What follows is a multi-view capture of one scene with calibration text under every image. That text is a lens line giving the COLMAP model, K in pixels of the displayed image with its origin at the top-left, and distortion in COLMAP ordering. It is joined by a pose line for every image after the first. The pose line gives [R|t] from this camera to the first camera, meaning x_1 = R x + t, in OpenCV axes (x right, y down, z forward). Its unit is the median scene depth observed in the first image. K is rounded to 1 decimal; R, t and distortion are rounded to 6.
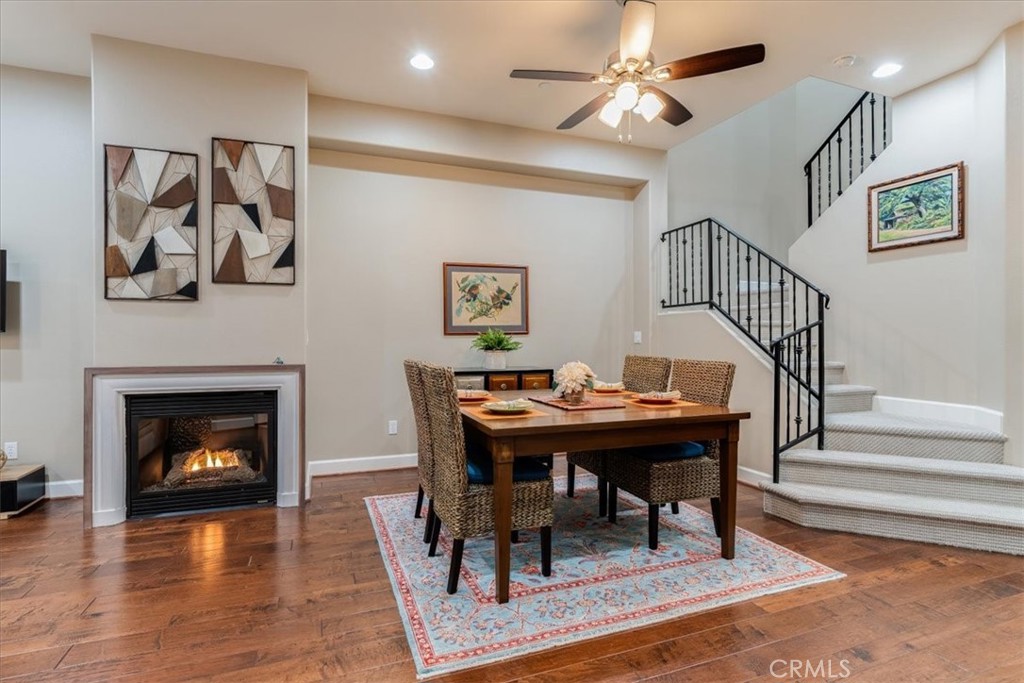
lens RADIAL K [[498.8, 0, 508.7], [0, 498.8, 339.0], [0, 0, 1]] dist [-0.006972, 0.001084]
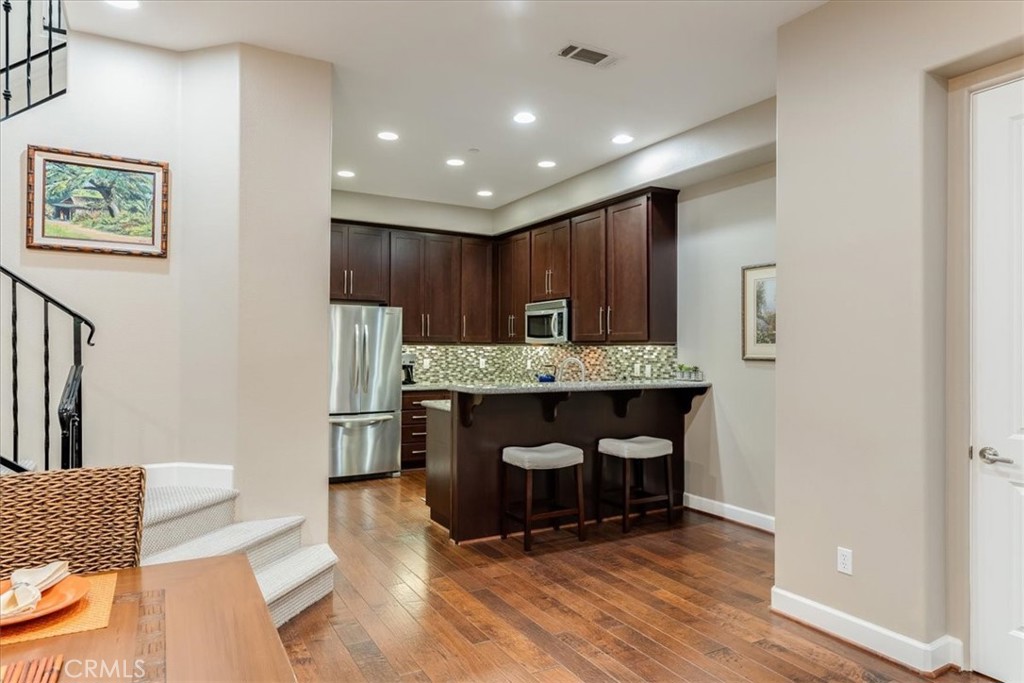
lens RADIAL K [[660.8, 0, 509.4], [0, 660.8, 342.9], [0, 0, 1]] dist [-0.000486, 0.000295]
pose [[-0.153174, 0.012423, 0.988121, -0.233714], [-0.004774, 0.999900, -0.013311, -0.053499], [-0.988188, -0.006757, -0.153100, 0.614380]]
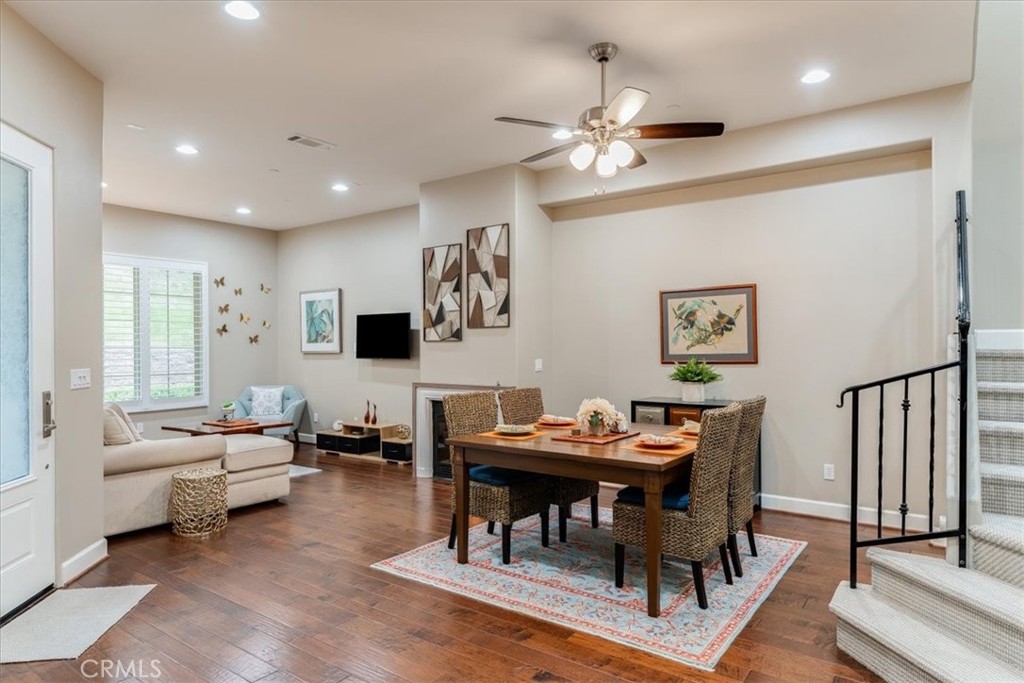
lens RADIAL K [[622.6, 0, 507.8], [0, 622.6, 343.0], [0, 0, 1]] dist [0.002213, 0.004813]
pose [[0.542847, -0.005947, -0.839811, 0.975479], [0.002346, 0.999982, -0.005565, -0.056164], [0.839828, 0.001050, 0.542851, 0.091024]]
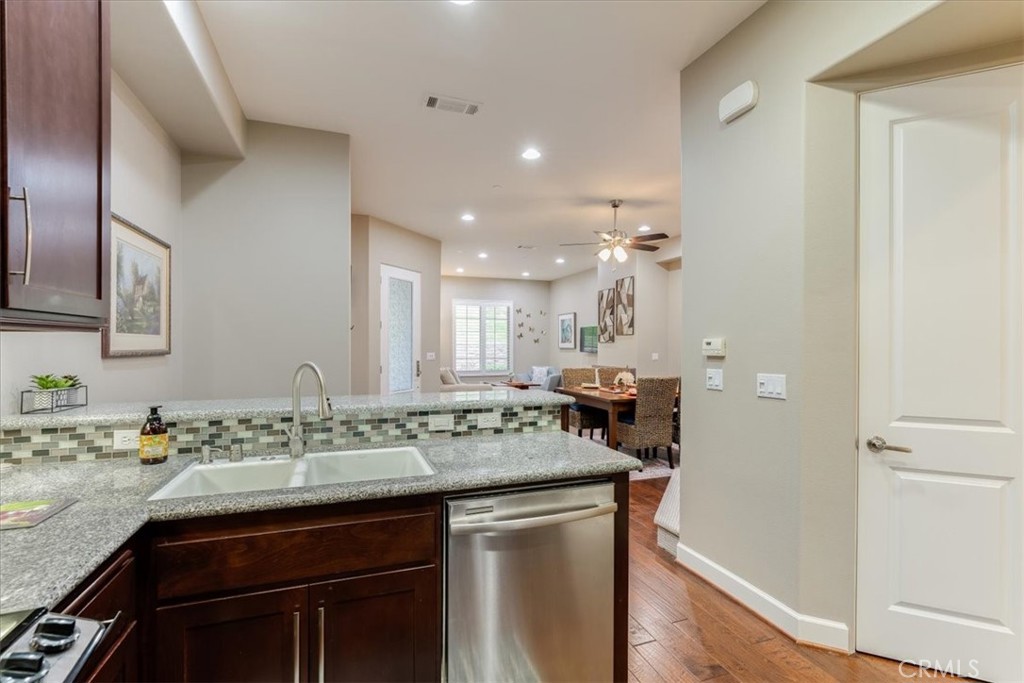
lens RADIAL K [[462.2, 0, 507.4], [0, 462.2, 343.8], [0, 0, 1]] dist [-0.006454, 0.002441]
pose [[-0.021251, -0.001430, -0.999773, 1.785891], [-0.004773, 0.999988, -0.001329, -0.059040], [0.999763, 0.004743, -0.021258, 0.450899]]
